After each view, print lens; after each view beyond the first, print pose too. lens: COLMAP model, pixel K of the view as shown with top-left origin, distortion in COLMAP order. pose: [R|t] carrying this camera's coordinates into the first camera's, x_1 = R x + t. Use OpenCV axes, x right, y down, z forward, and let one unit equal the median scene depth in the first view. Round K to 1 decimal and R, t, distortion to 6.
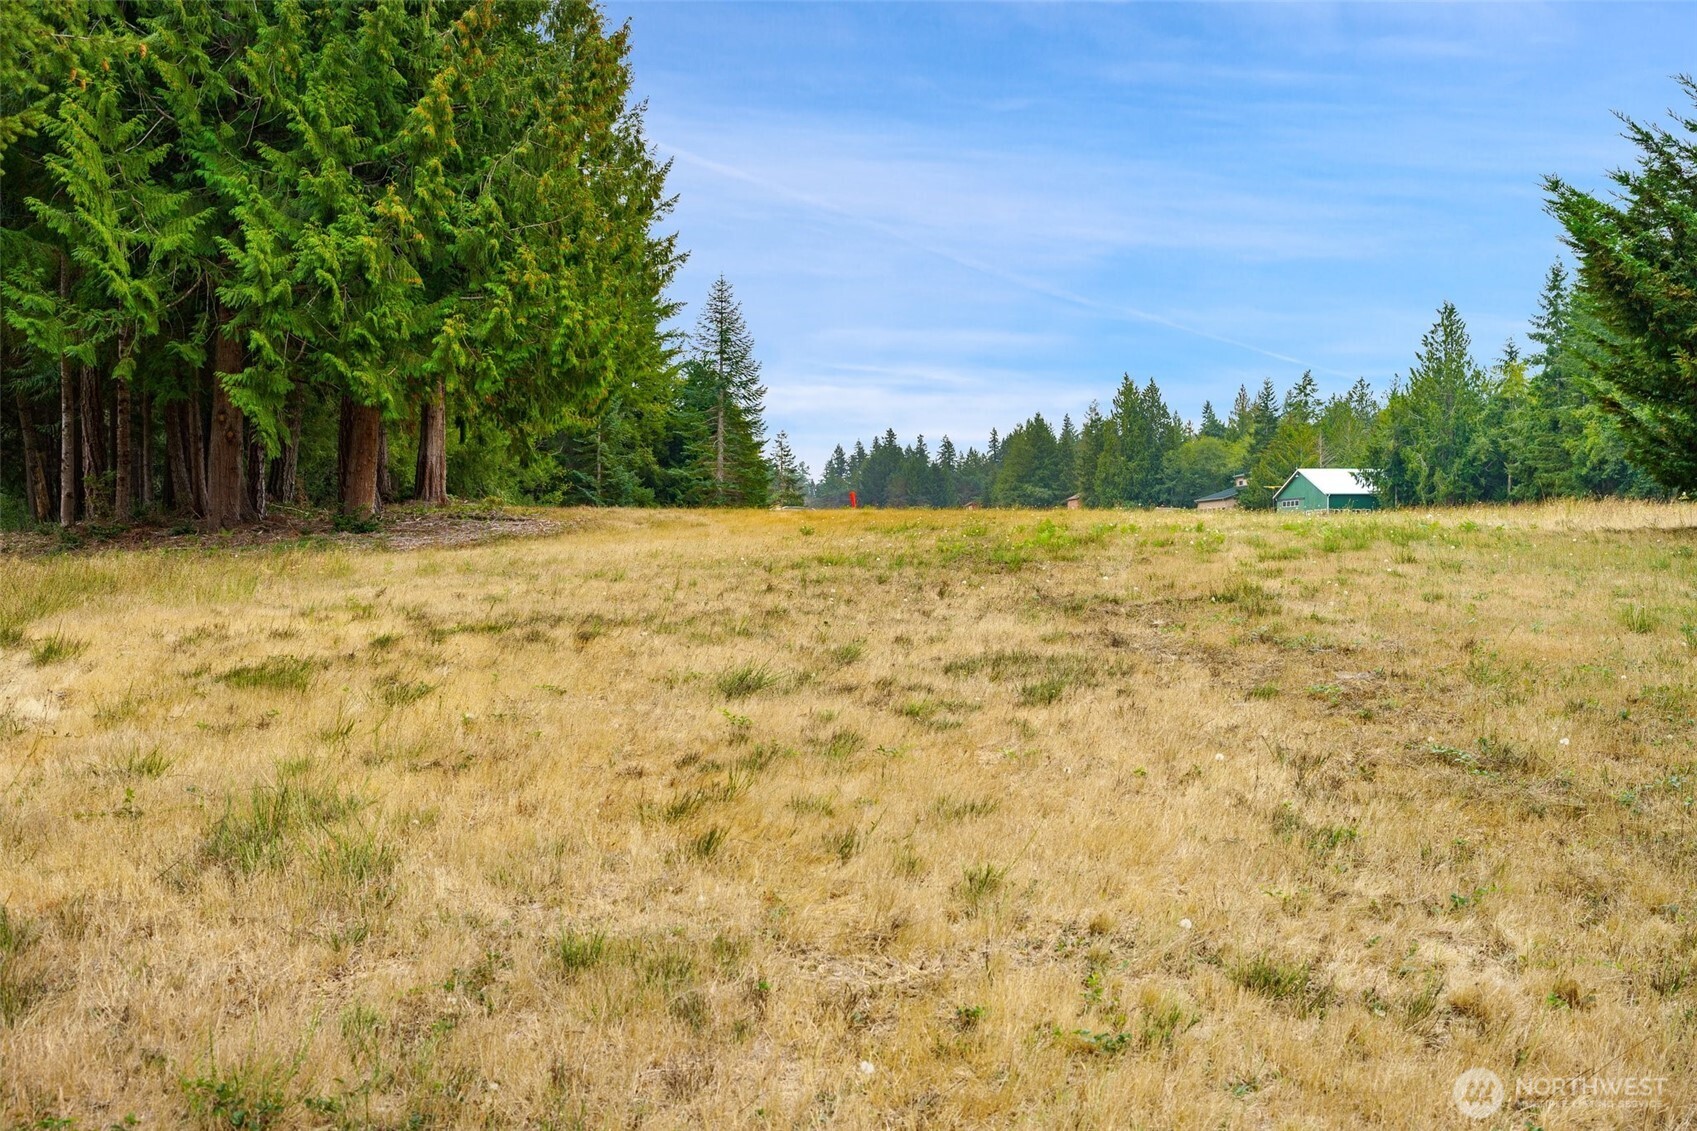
lens RADIAL K [[1657.7, 0, 846.3], [0, 1657.7, 557.7], [0, 0, 1]] dist [0.003710, 0.000000]
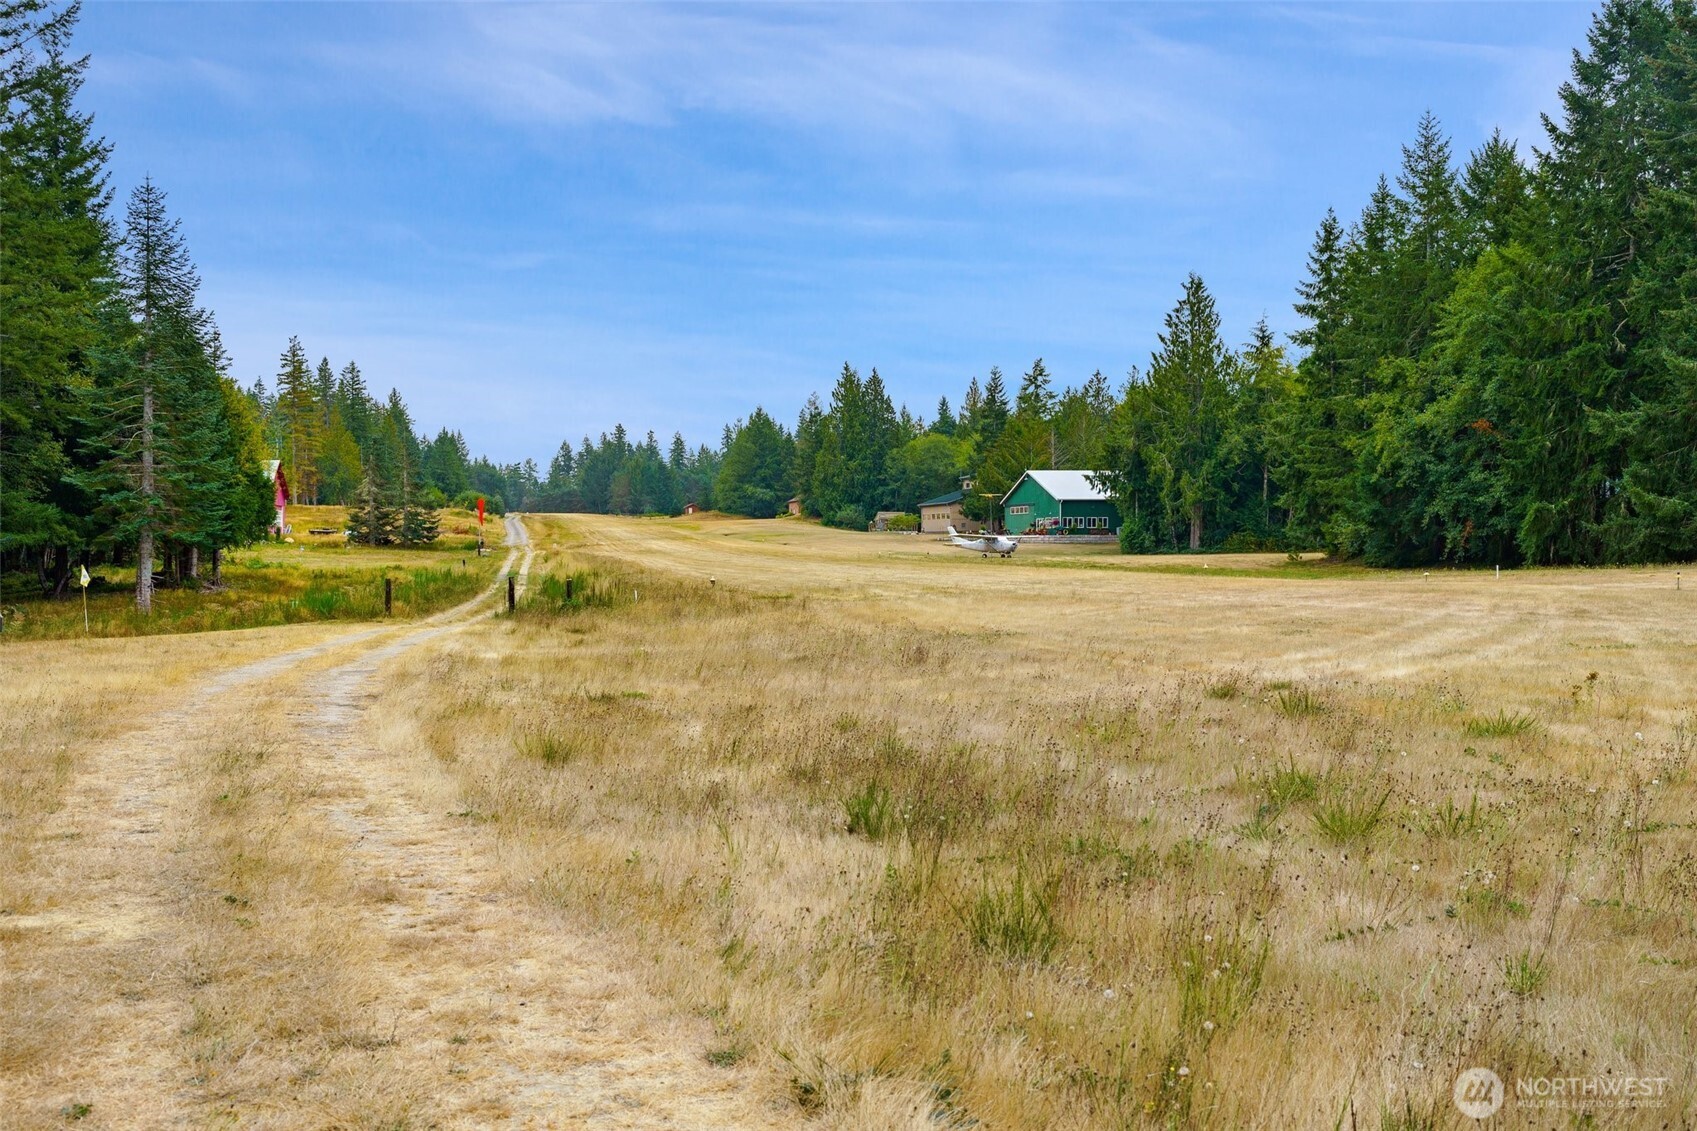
lens RADIAL K [[1657.7, 0, 848.4], [0, 1657.7, 568.4], [0, 0, 1]] dist [0.003710, 0.000000]
pose [[0.988627, -0.007088, 0.150222, 0.046670], [0.005861, 0.999946, 0.008604, -0.009835], [-0.150275, -0.007626, 0.988615, 0.147527]]
